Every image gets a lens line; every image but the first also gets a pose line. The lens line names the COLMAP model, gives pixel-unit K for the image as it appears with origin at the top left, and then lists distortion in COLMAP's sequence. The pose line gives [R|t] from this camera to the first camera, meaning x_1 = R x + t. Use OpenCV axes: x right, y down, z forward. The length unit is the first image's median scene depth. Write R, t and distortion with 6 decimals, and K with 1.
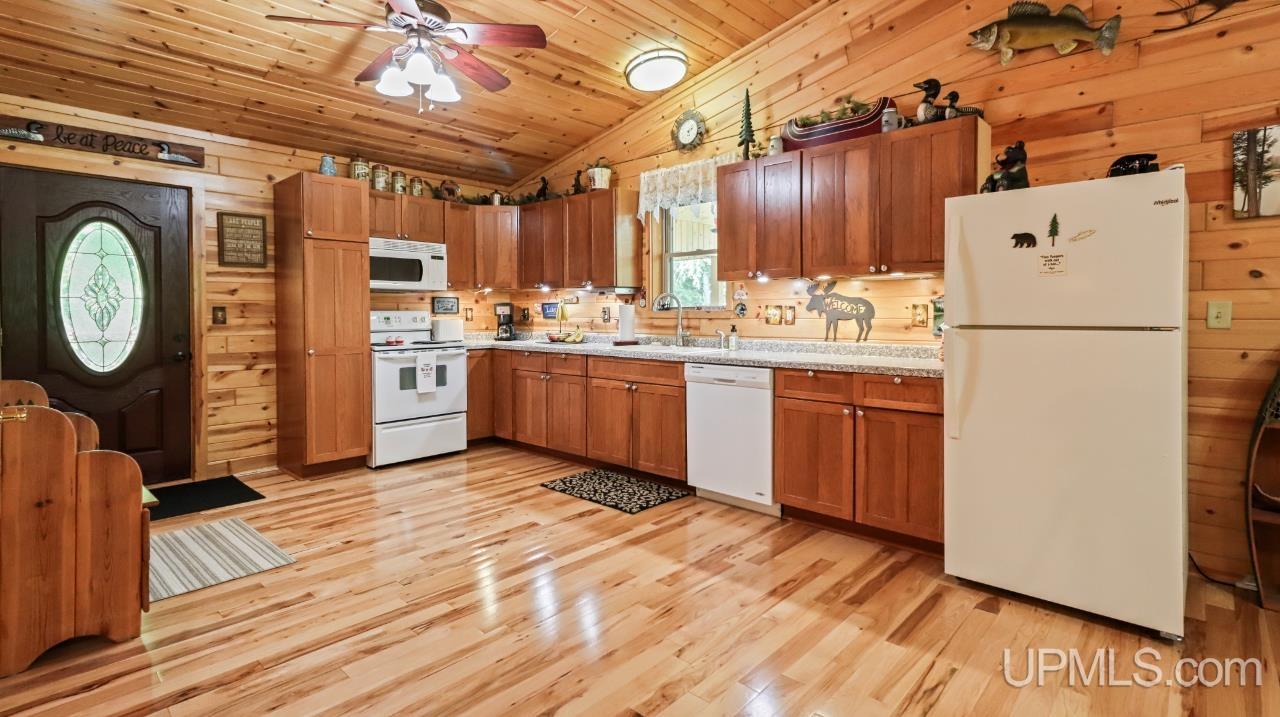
lens RADIAL K [[597.0, 0, 633.4], [0, 597.0, 355.0], [0, 0, 1]] dist [0.003711, 0.000340]
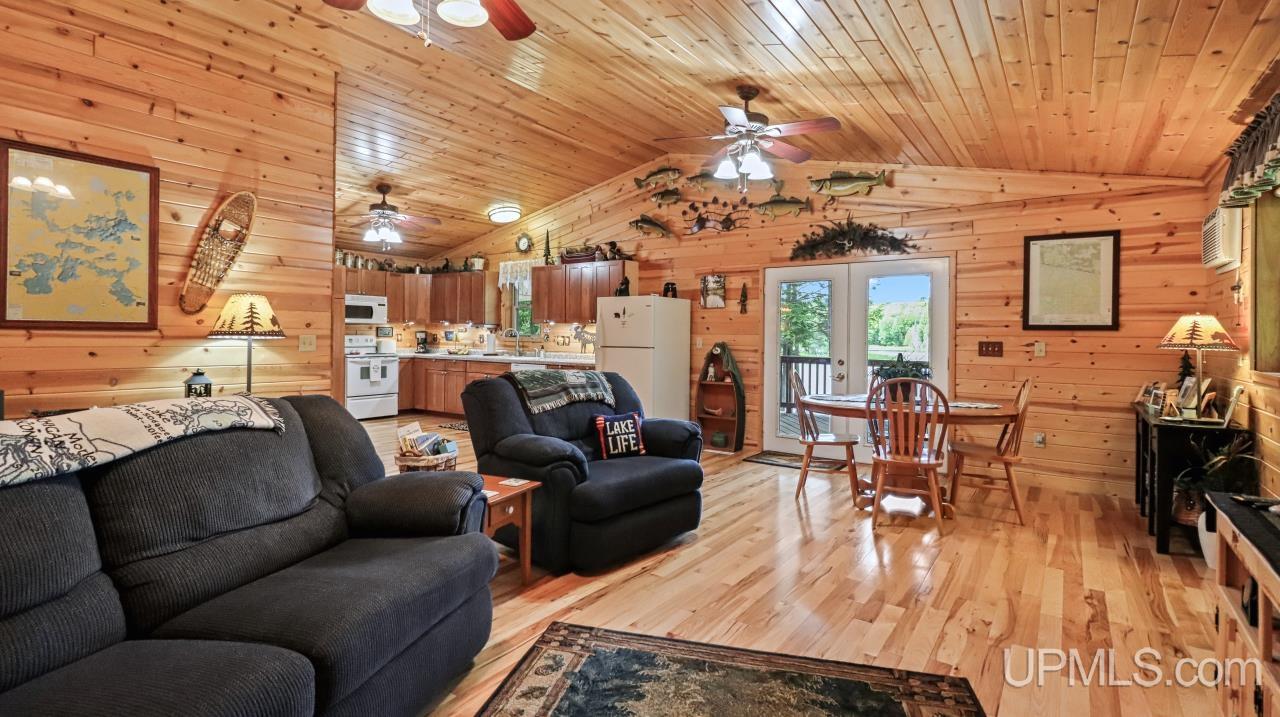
lens RADIAL K [[597.0, 0, 639.8], [0, 597.0, 354.2], [0, 0, 1]] dist [0.003711, 0.000340]
pose [[0.990586, 0.009426, 0.136570, 0.184782], [-0.004215, 0.999254, -0.038390, 0.045065], [-0.136830, 0.037453, 0.989886, -0.843181]]
